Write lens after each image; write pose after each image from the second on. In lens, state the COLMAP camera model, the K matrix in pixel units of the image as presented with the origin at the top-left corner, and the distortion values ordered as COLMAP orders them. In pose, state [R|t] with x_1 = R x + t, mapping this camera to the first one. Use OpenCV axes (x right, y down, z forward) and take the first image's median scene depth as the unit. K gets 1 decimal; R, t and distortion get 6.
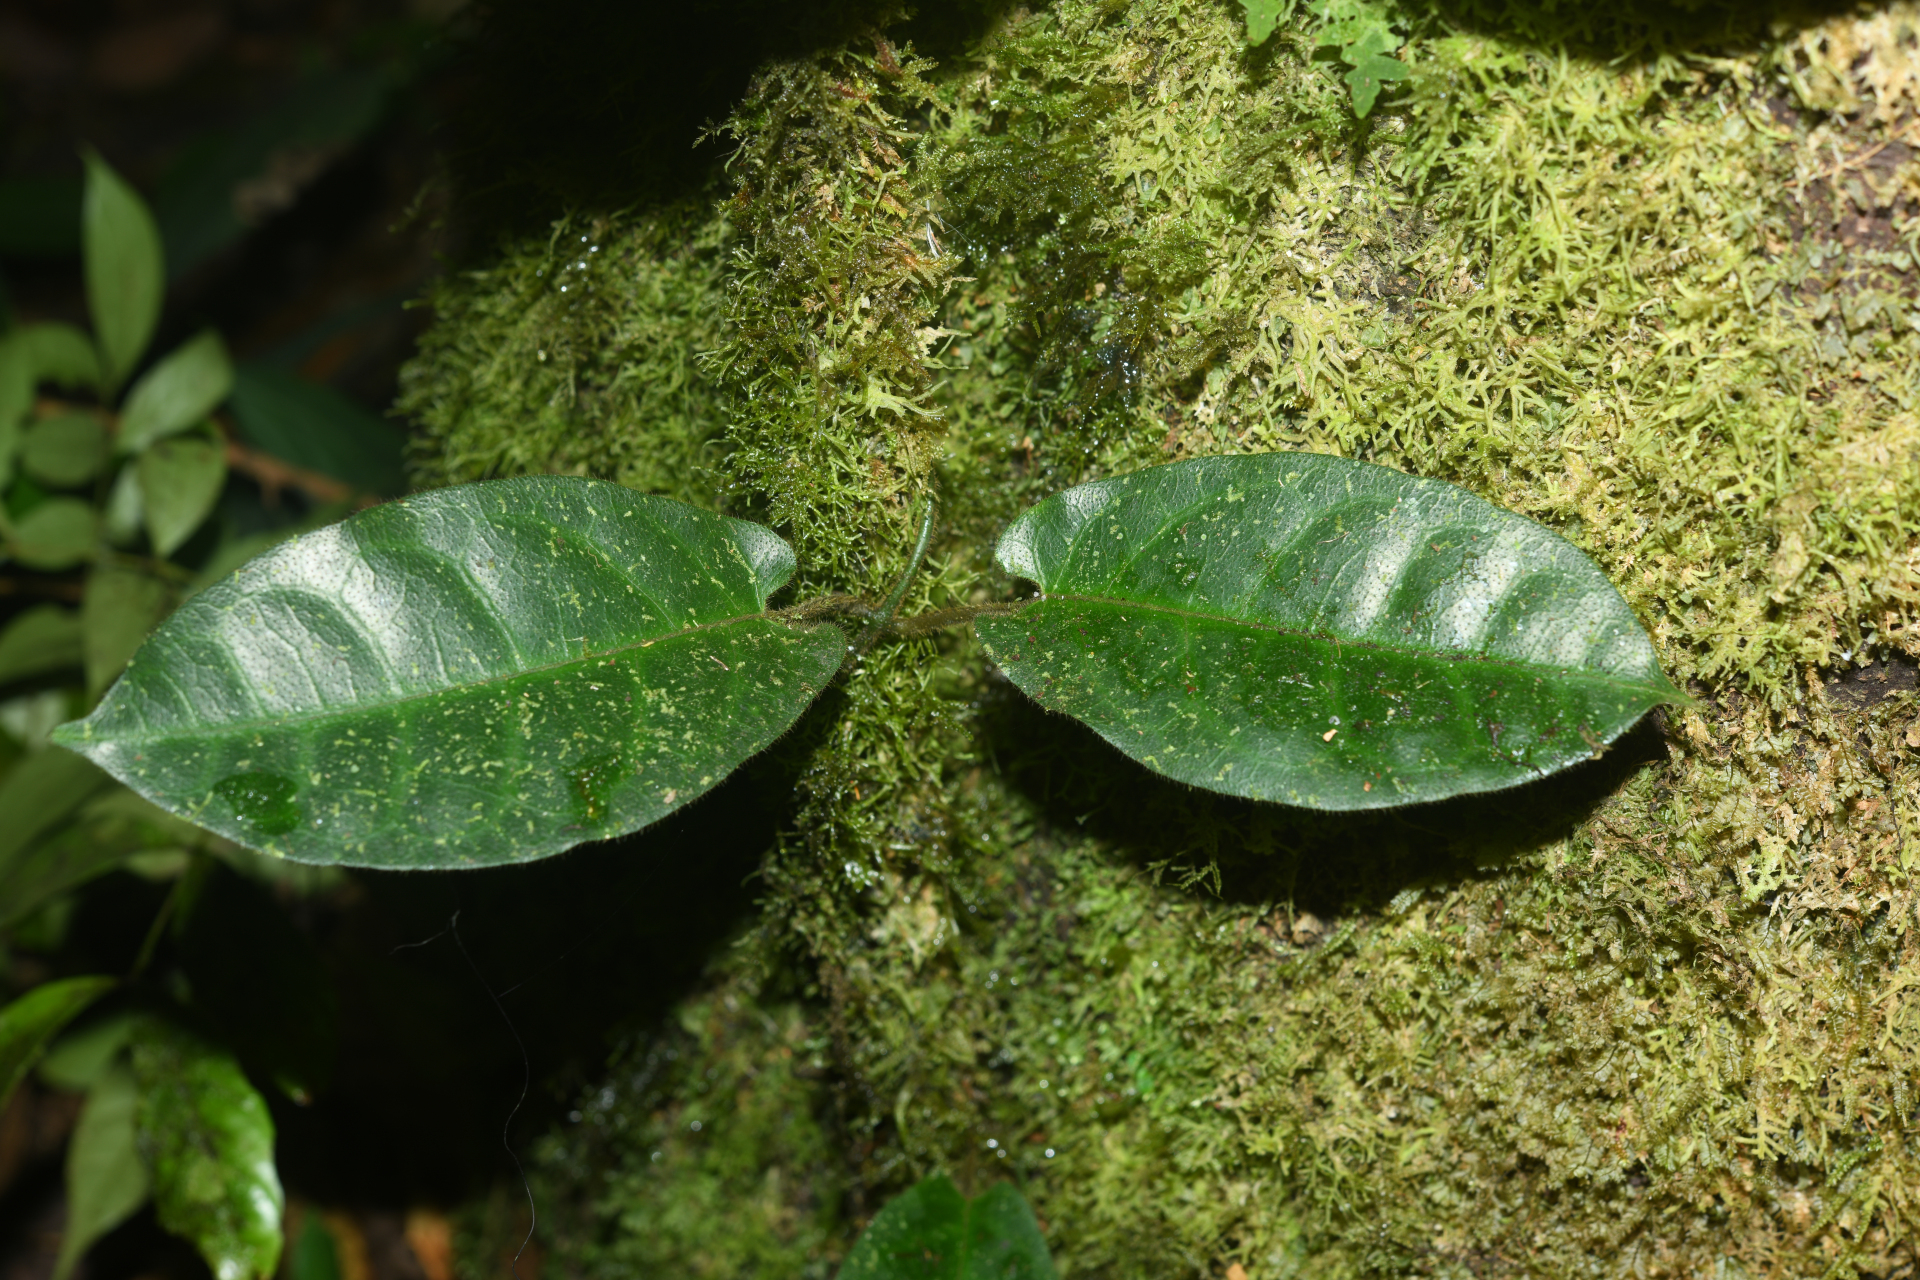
lens RADIAL K [[3333.0, 0, 960.0], [0, 3333.0, 640.0], [0, 0, 1]] dist [-0.021477, 0.186139]
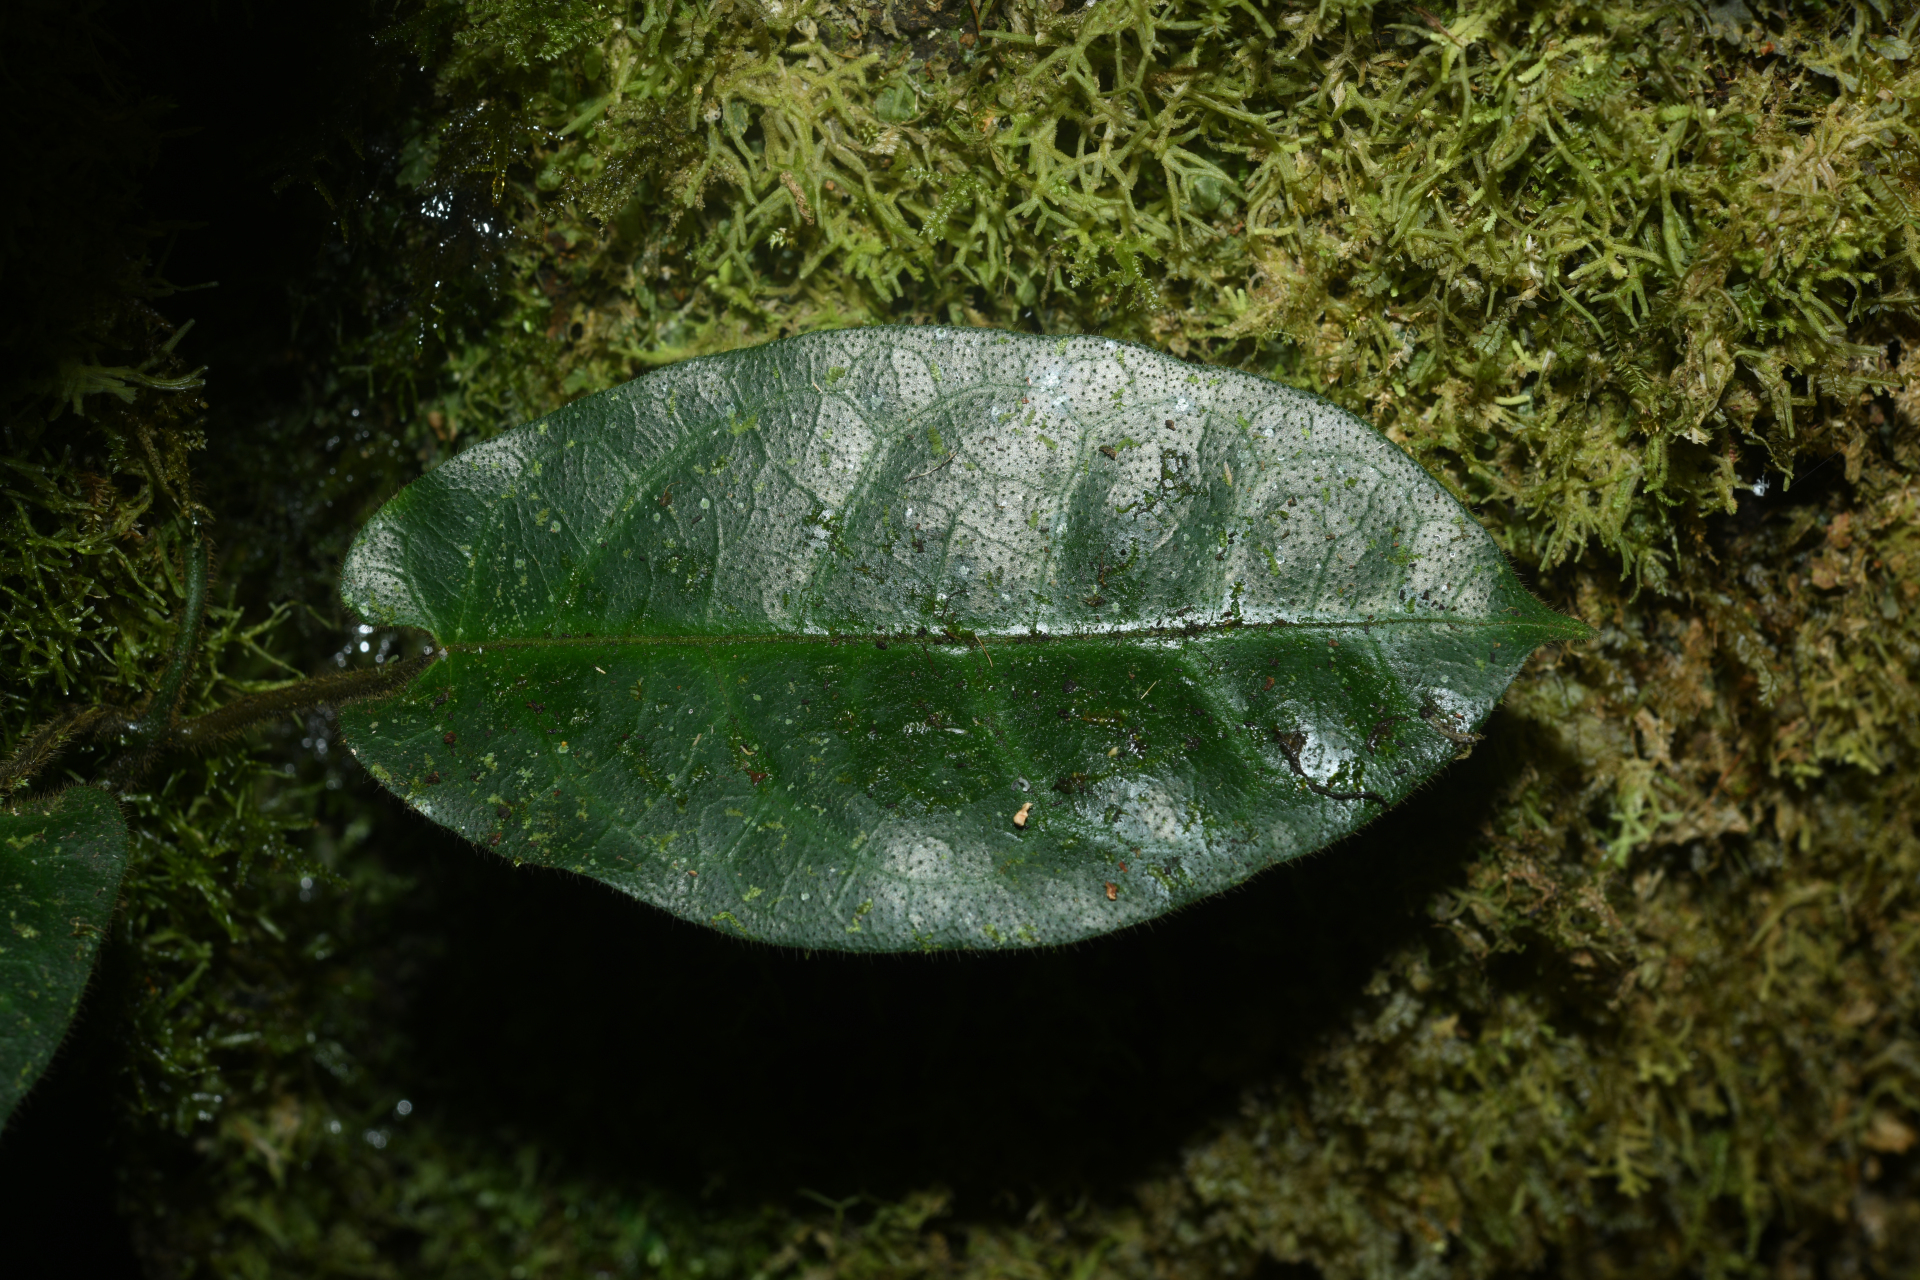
lens RADIAL K [[3333.0, 0, 960.0], [0, 3333.0, 640.0], [0, 0, 1]] dist [-0.021477, 0.186139]
pose [[0.933676, -0.226810, 0.277140, -0.052096], [0.188591, 0.969279, 0.157897, -0.091338], [-0.304439, -0.095159, 0.947767, 0.431525]]
